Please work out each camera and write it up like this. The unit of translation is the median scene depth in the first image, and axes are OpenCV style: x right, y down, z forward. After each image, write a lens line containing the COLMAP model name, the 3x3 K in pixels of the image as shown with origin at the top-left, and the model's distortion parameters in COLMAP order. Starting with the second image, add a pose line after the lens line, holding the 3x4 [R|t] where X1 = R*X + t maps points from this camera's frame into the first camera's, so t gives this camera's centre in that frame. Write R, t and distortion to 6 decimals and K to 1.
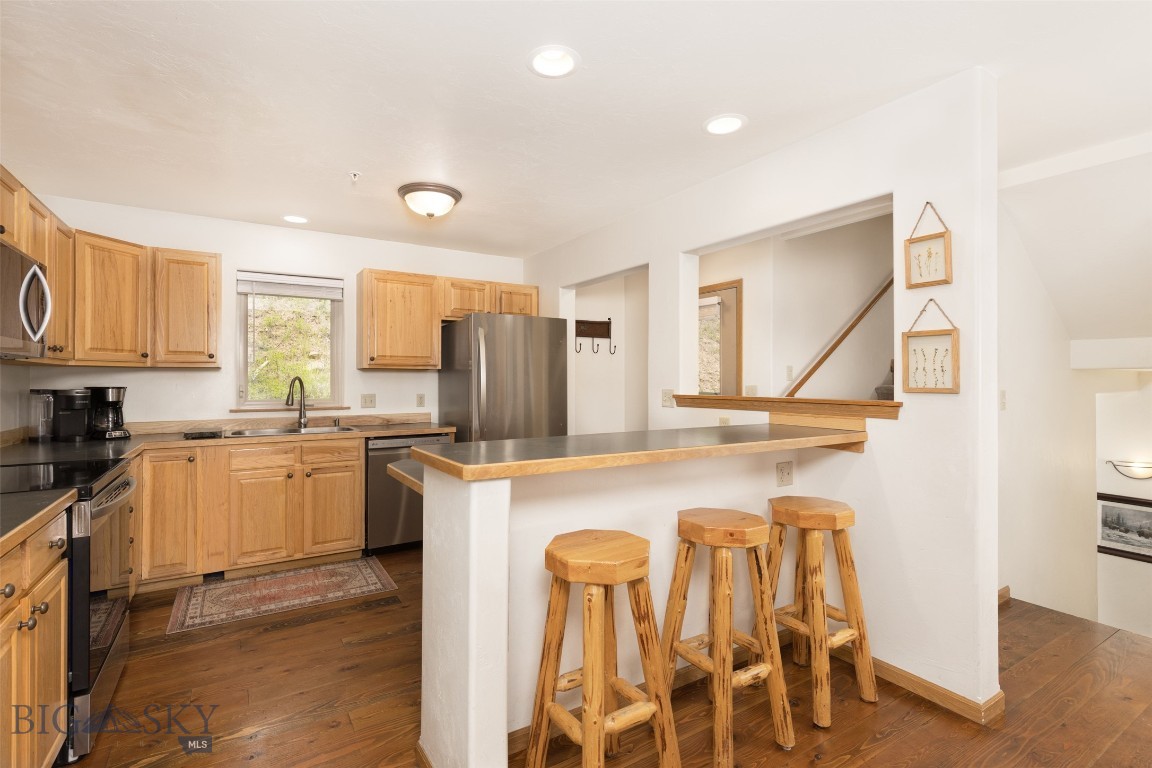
lens RADIAL K [[559.8, 0, 576.0], [0, 559.8, 384.0], [0, 0, 1]] dist [0.003019, -0.000143]
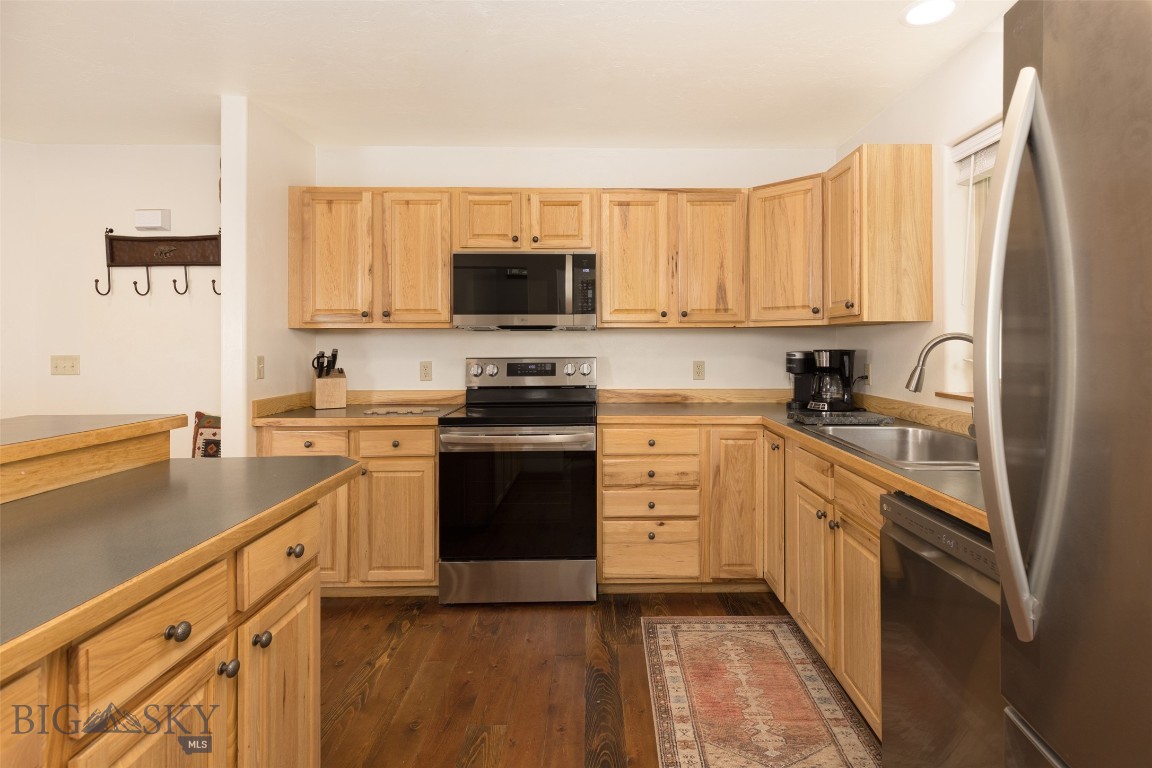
lens RADIAL K [[581.1, 0, 597.3], [0, 581.1, 341.6], [0, 0, 1]] dist [0.000292, -0.000085]
pose [[-0.539303, -0.000065, -0.842112, 0.096899], [-0.000854, 1.000000, 0.000470, -0.007441], [0.842111, 0.000973, -0.539303, 1.234597]]
